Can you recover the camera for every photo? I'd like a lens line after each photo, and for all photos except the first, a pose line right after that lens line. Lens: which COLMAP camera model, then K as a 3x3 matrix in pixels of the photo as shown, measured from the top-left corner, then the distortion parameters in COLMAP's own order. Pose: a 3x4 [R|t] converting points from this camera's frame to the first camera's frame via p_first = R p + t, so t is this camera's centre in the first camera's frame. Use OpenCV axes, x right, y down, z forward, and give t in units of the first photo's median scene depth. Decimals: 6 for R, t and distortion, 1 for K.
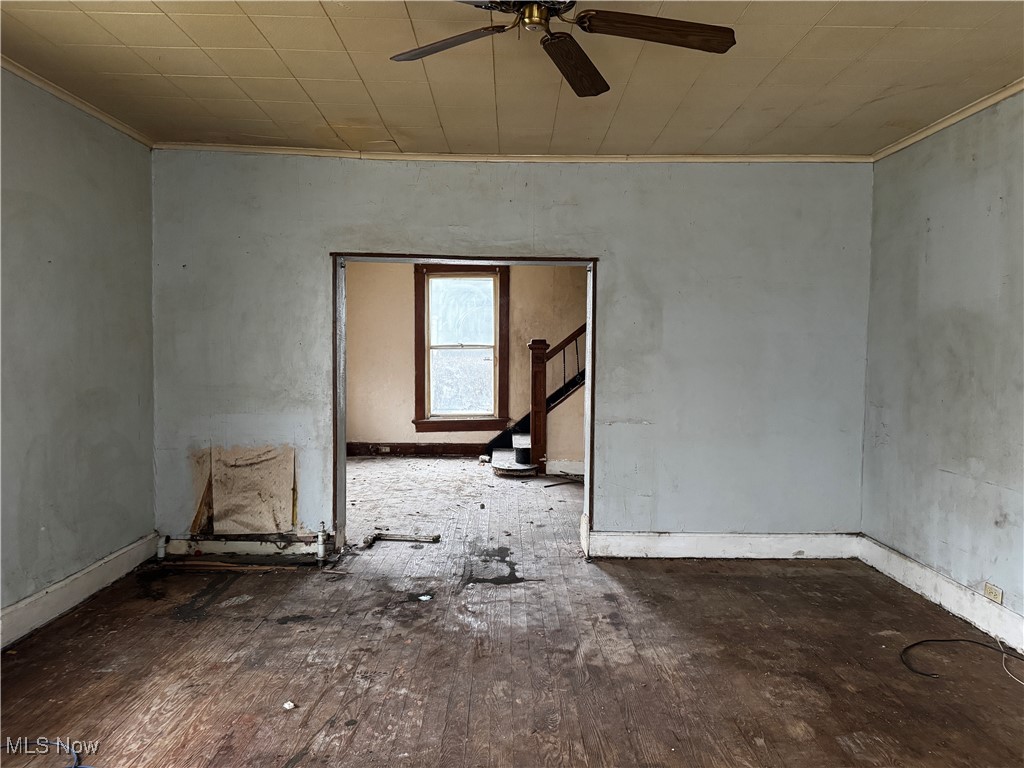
lens RADIAL K [[714.7, 0, 523.5], [0, 714.7, 387.4], [0, 0, 1]] dist [0.067517, -0.067389]
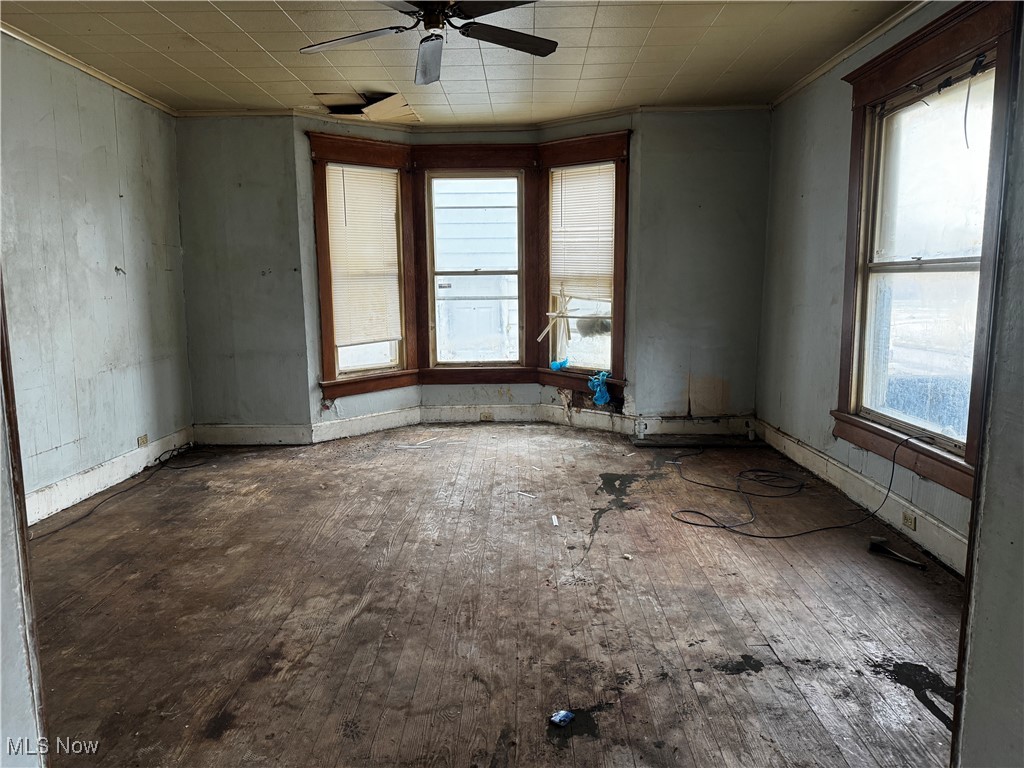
lens RADIAL K [[714.7, 0, 523.5], [0, 714.7, 387.4], [0, 0, 1]] dist [0.067517, -0.067389]
pose [[-0.999691, -0.009467, 0.022999, -0.133133], [-0.004529, 0.978558, 0.205922, -0.076425], [-0.024455, 0.205754, -0.978298, 1.686146]]
